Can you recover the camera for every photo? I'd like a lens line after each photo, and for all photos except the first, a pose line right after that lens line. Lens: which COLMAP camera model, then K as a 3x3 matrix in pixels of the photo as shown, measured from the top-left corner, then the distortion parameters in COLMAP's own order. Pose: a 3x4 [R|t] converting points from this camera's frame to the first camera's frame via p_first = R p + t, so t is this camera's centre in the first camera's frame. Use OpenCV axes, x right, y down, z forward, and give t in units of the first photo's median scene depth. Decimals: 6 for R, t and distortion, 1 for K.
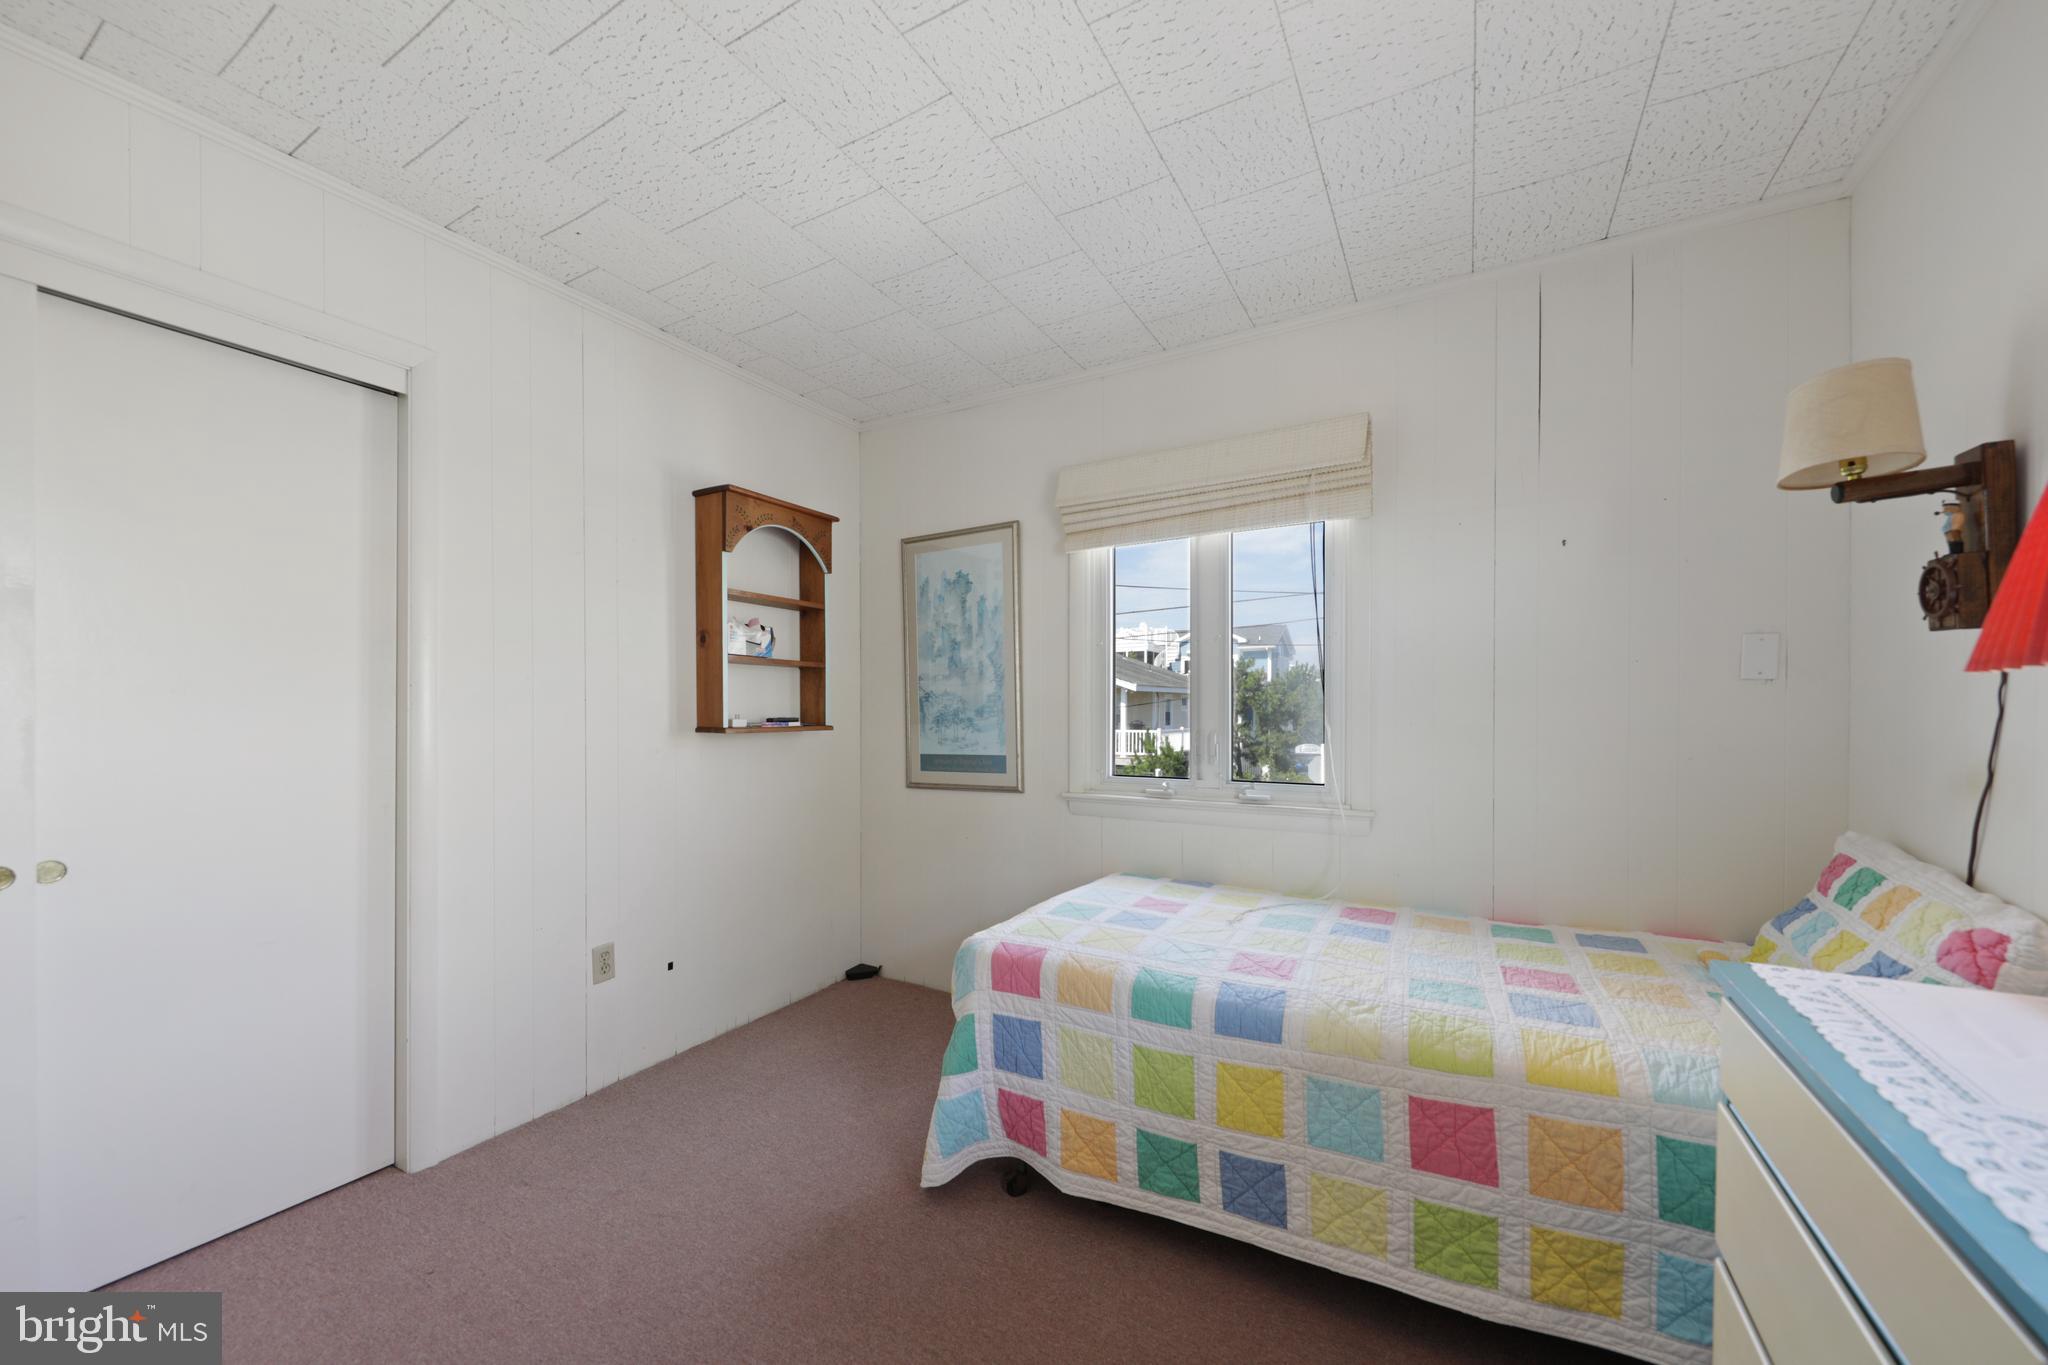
lens RADIAL K [[745.3, 0, 1027.5], [0, 745.3, 738.4], [0, 0, 1]] dist [-0.000593, -0.000291]
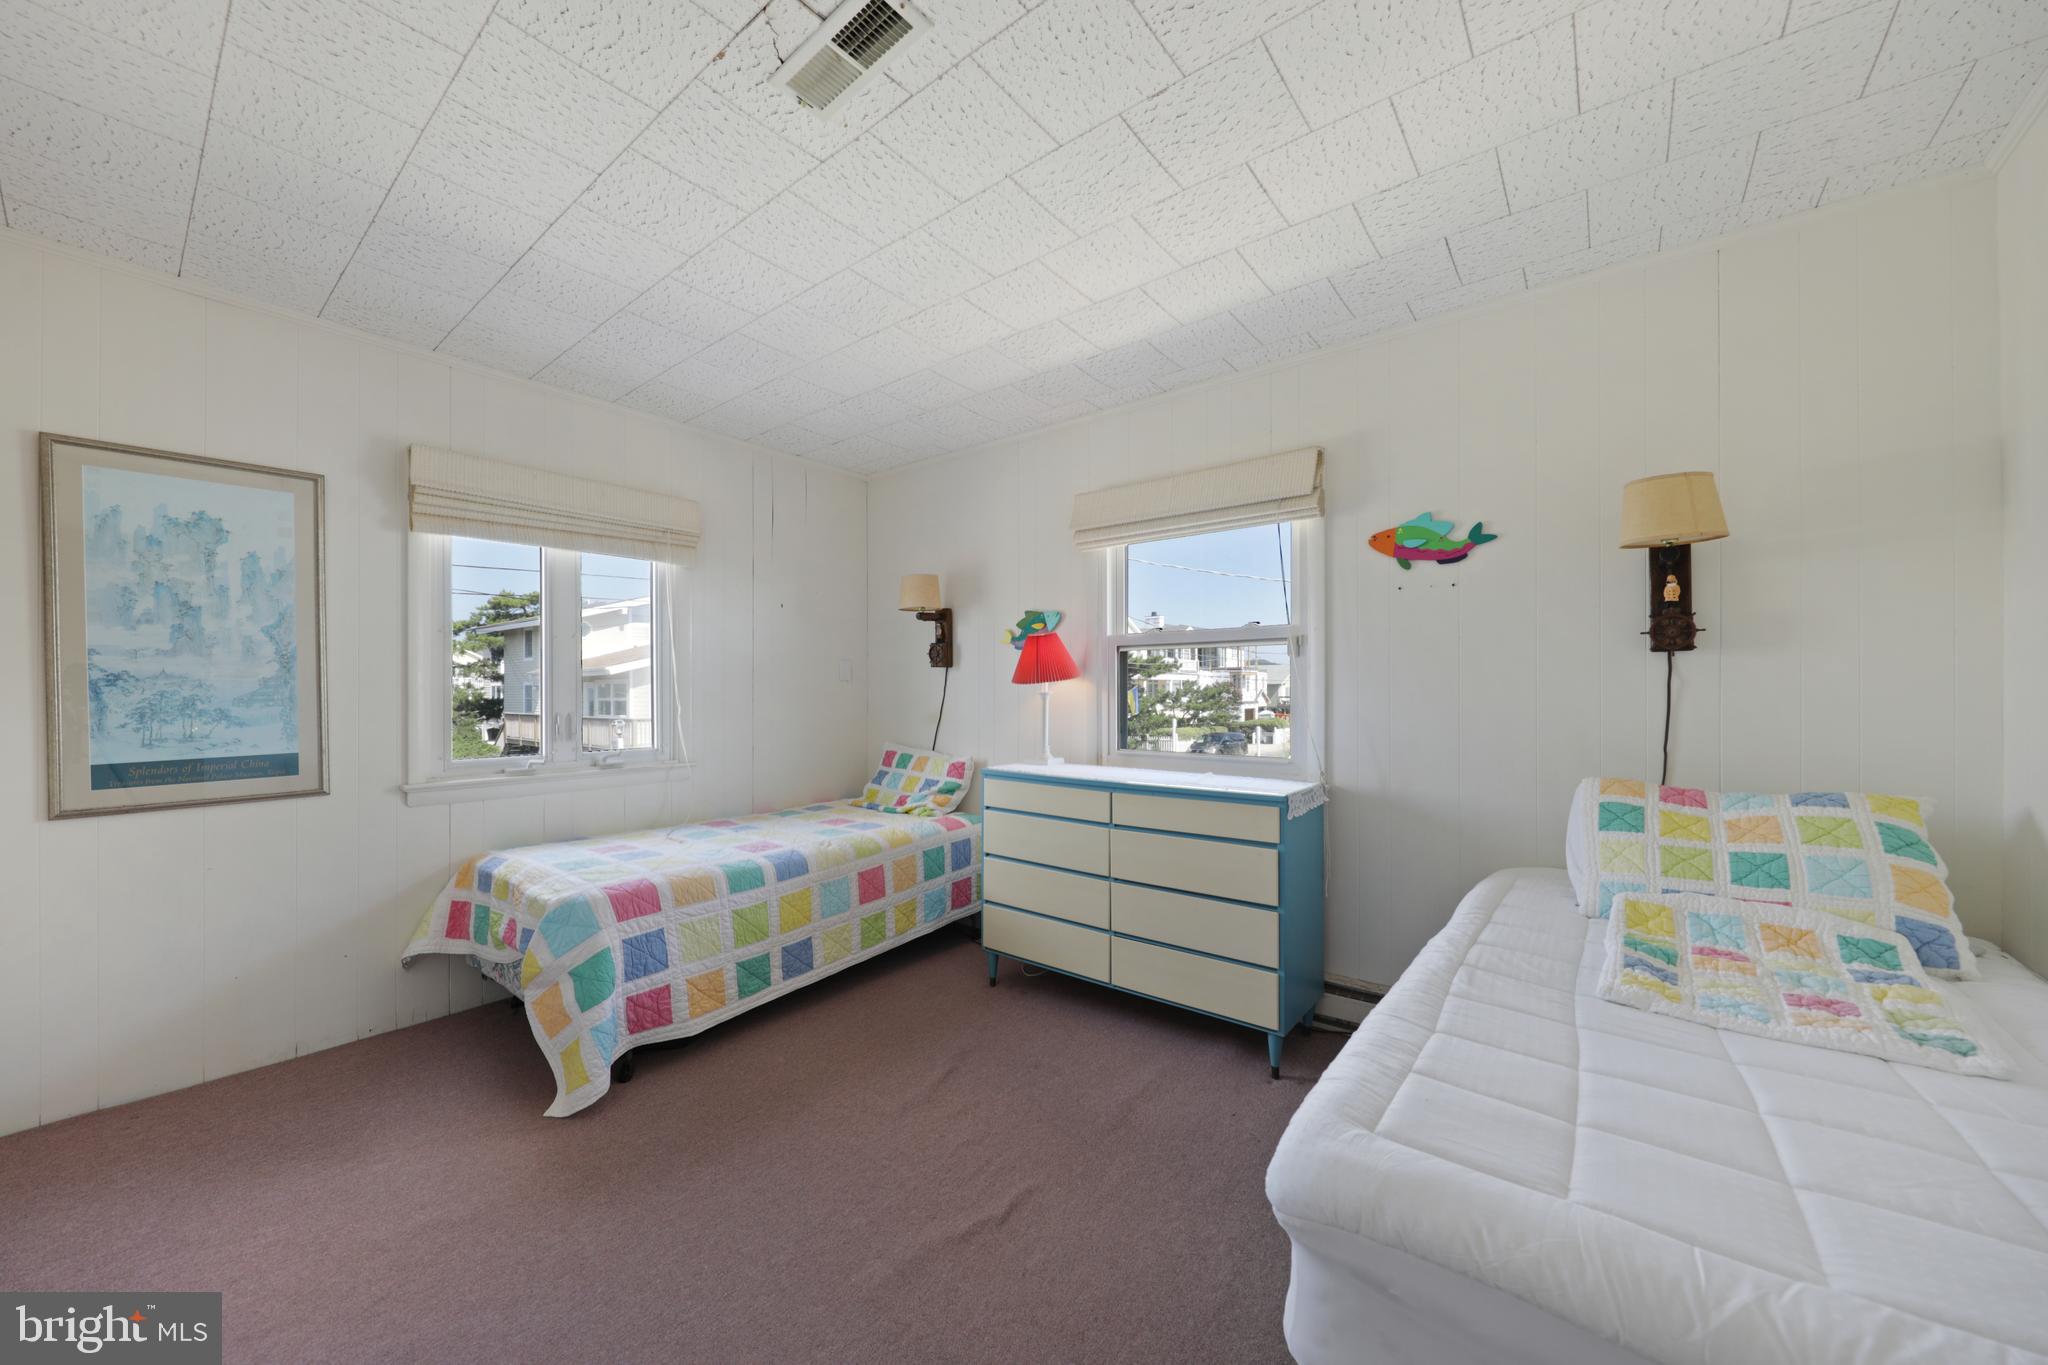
lens RADIAL K [[745.3, 0, 1027.5], [0, 745.3, 738.4], [0, 0, 1]] dist [-0.000593, -0.000291]
pose [[0.152597, -0.064878, 0.986157, -0.733357], [0.038954, 0.997462, 0.059594, -0.010864], [-0.987521, 0.029321, 0.154737, 0.077220]]
